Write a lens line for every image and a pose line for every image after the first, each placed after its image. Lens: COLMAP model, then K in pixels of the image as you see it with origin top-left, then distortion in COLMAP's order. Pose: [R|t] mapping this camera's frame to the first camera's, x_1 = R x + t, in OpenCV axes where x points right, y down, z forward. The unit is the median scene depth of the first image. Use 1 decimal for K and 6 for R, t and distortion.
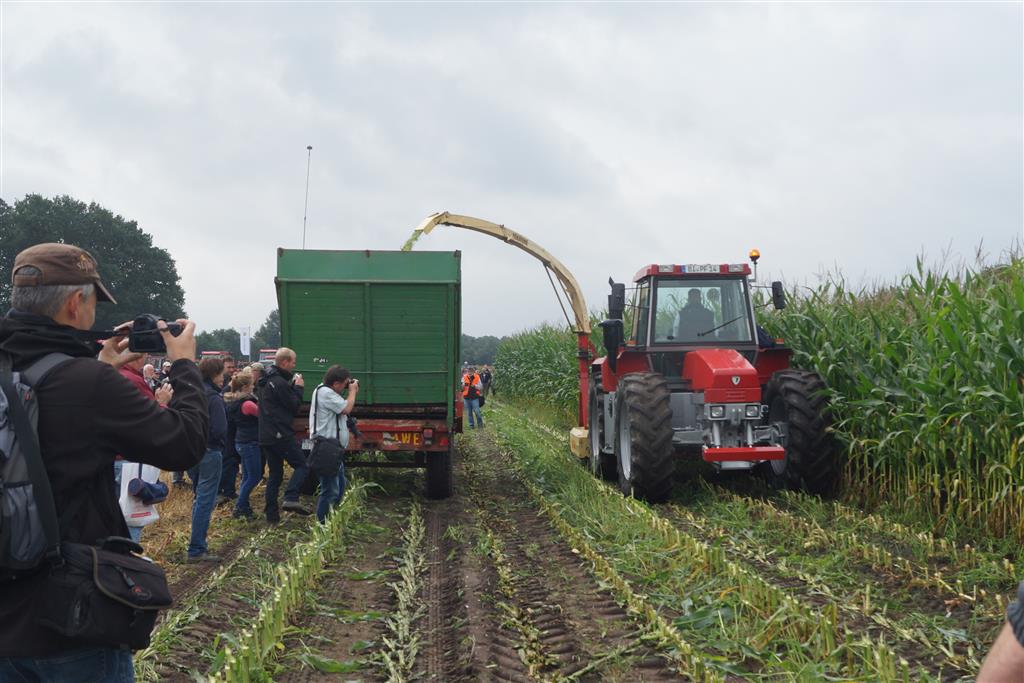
lens RADIAL K [[1236.3, 0, 577.4], [0, 1236.3, 339.9], [0, 0, 1]] dist [-0.007104, -0.006453]
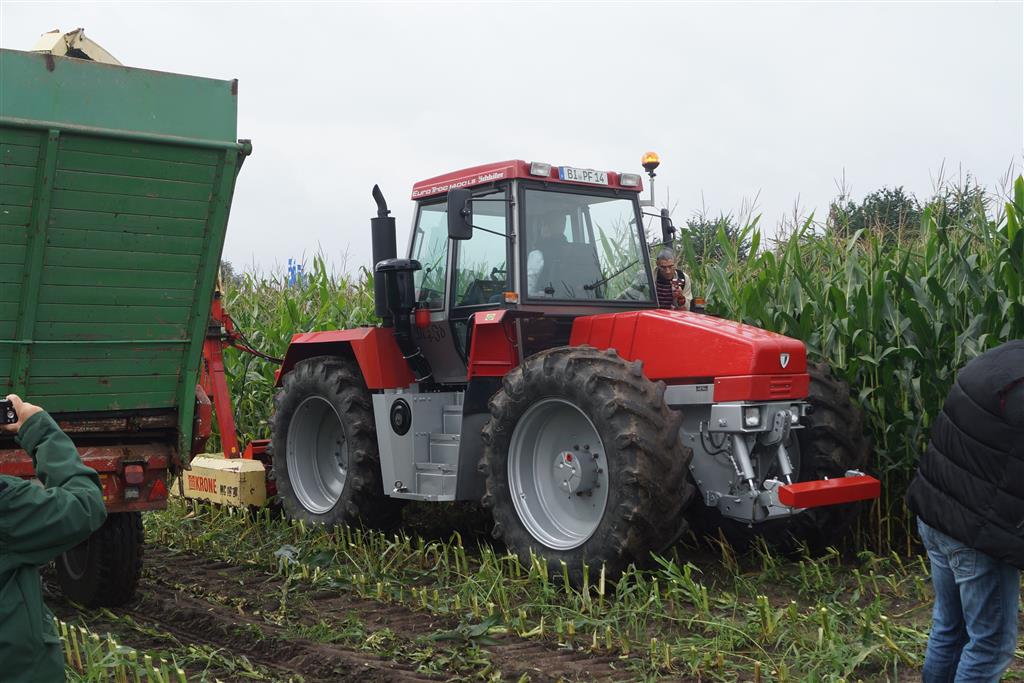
lens RADIAL K [[1301.4, 0, 547.5], [0, 1301.4, 341.2], [0, 0, 1]] dist [-0.042152, -0.049291]
pose [[0.831889, 0.015207, 0.554734, -0.256352], [-0.010380, 0.999876, -0.011844, 0.028395], [-0.554845, 0.004095, 0.831944, 0.501438]]
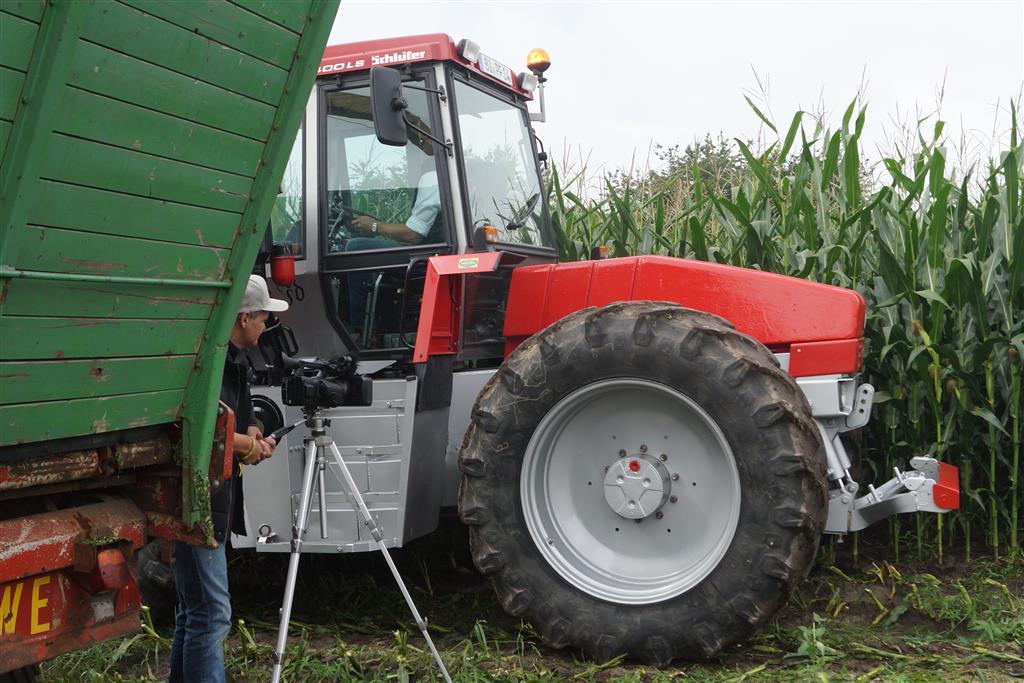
lens RADIAL K [[1290.4, 0, 512.0], [0, 1290.4, 341.5], [0, 0, 1]] dist [-0.033116, -0.030672]
pose [[0.452194, -0.003850, 0.891911, -0.284212], [0.019363, 0.999797, -0.005502, 0.036281], [-0.891710, 0.019758, 0.452177, 0.807832]]
